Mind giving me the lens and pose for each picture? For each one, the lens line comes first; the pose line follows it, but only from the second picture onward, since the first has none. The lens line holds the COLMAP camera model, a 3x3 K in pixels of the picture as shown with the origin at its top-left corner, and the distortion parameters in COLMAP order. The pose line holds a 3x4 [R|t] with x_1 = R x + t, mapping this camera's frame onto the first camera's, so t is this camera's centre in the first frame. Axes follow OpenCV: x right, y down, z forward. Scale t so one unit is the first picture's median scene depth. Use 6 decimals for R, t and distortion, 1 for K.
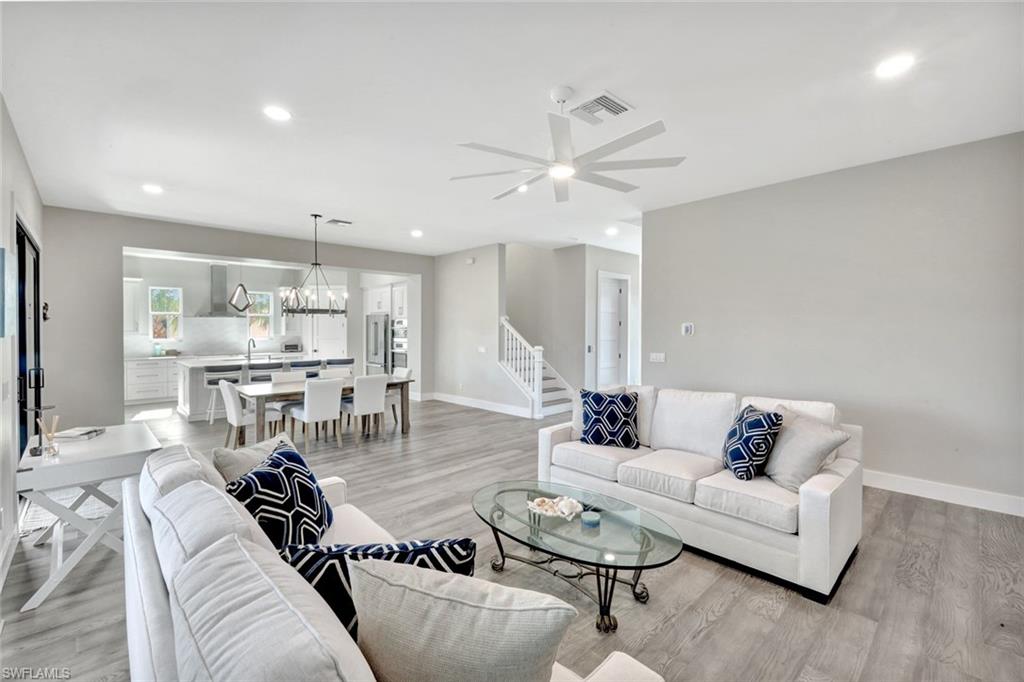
lens RADIAL K [[437.9, 0, 512.7], [0, 437.9, 329.7], [0, 0, 1]] dist [0.000770, -0.000009]
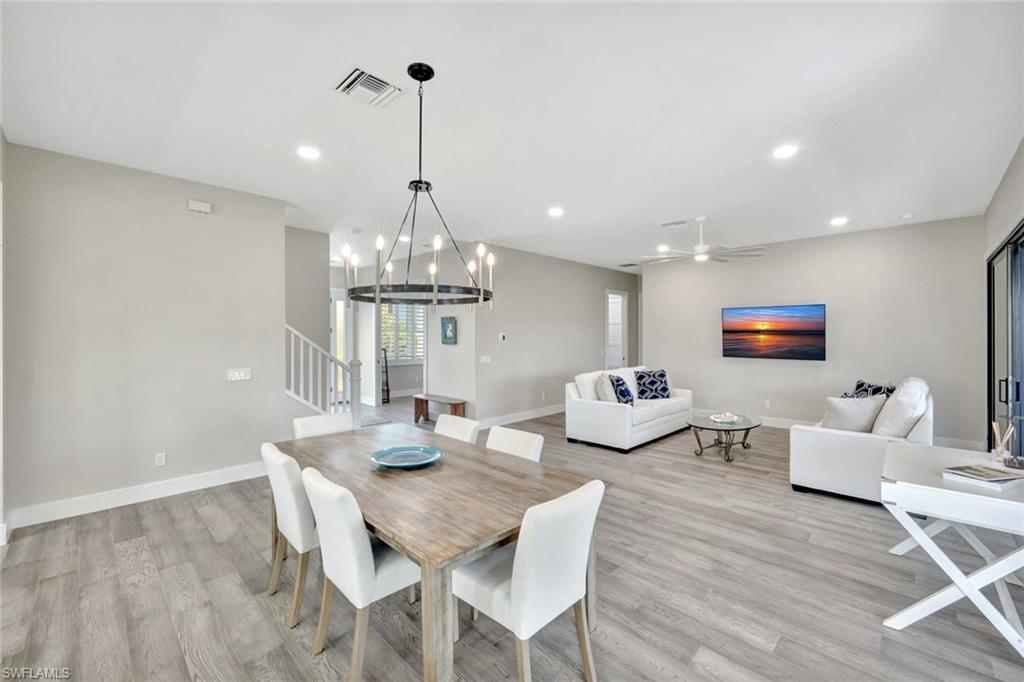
lens RADIAL K [[427.3, 0, 512.0], [0, 427.3, 341.0], [0, 0, 1]] dist [0.000231, -0.000050]
pose [[-0.022556, -0.003513, 0.999739, -0.933280], [0.013040, 0.999908, 0.003808, 0.007641], [-0.999661, 0.013123, -0.022508, 0.999804]]
